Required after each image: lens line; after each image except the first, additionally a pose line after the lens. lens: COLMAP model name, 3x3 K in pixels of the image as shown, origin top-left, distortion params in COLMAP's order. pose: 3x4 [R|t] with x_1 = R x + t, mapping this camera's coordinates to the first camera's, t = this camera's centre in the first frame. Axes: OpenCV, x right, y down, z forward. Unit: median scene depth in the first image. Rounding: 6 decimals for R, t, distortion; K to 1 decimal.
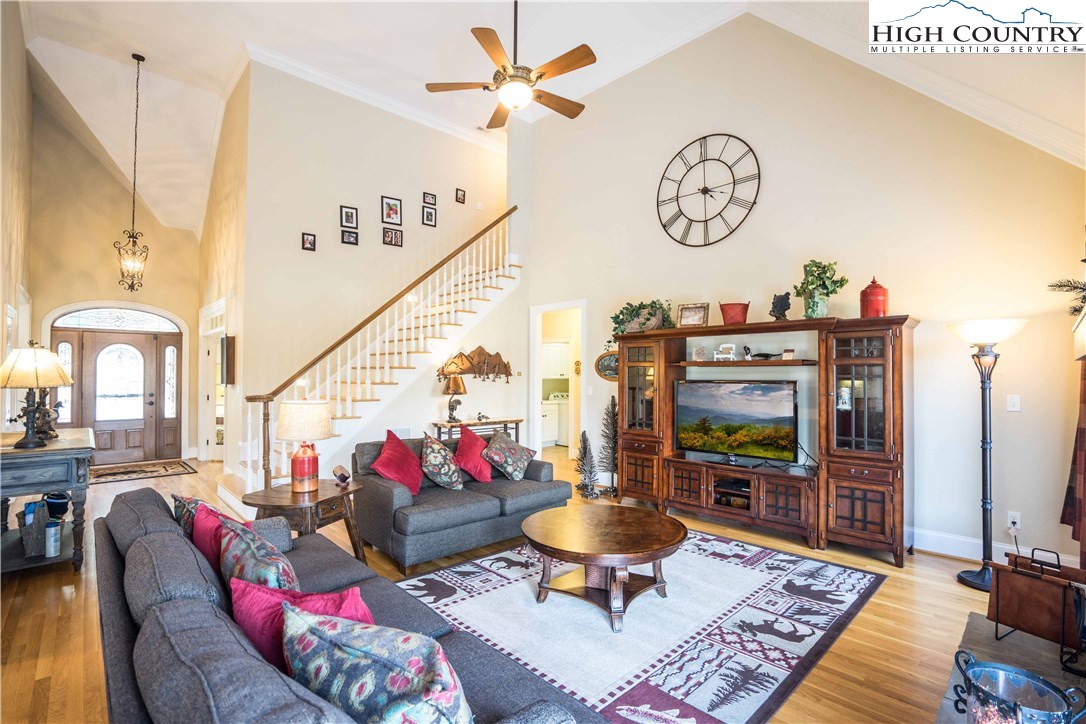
lens RADIAL K [[500.7, 0, 528.5], [0, 500.7, 370.6], [0, 0, 1]] dist [-0.040476, 0.013653]
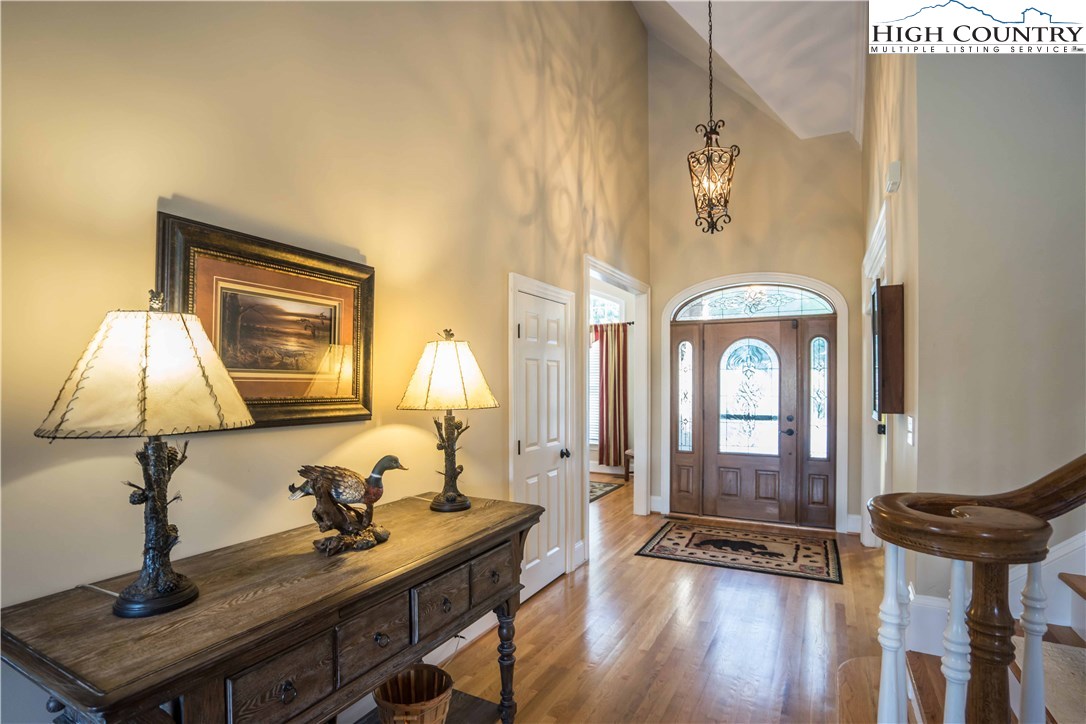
lens RADIAL K [[523.2, 0, 552.4], [0, 523.2, 385.3], [0, 0, 1]] dist [-0.037389, 0.000290]
pose [[0.342089, -0.000519, -0.939667, -0.273455], [0.010401, 0.999941, 0.003235, 0.002880], [0.939610, -0.010880, 0.342074, 0.528744]]
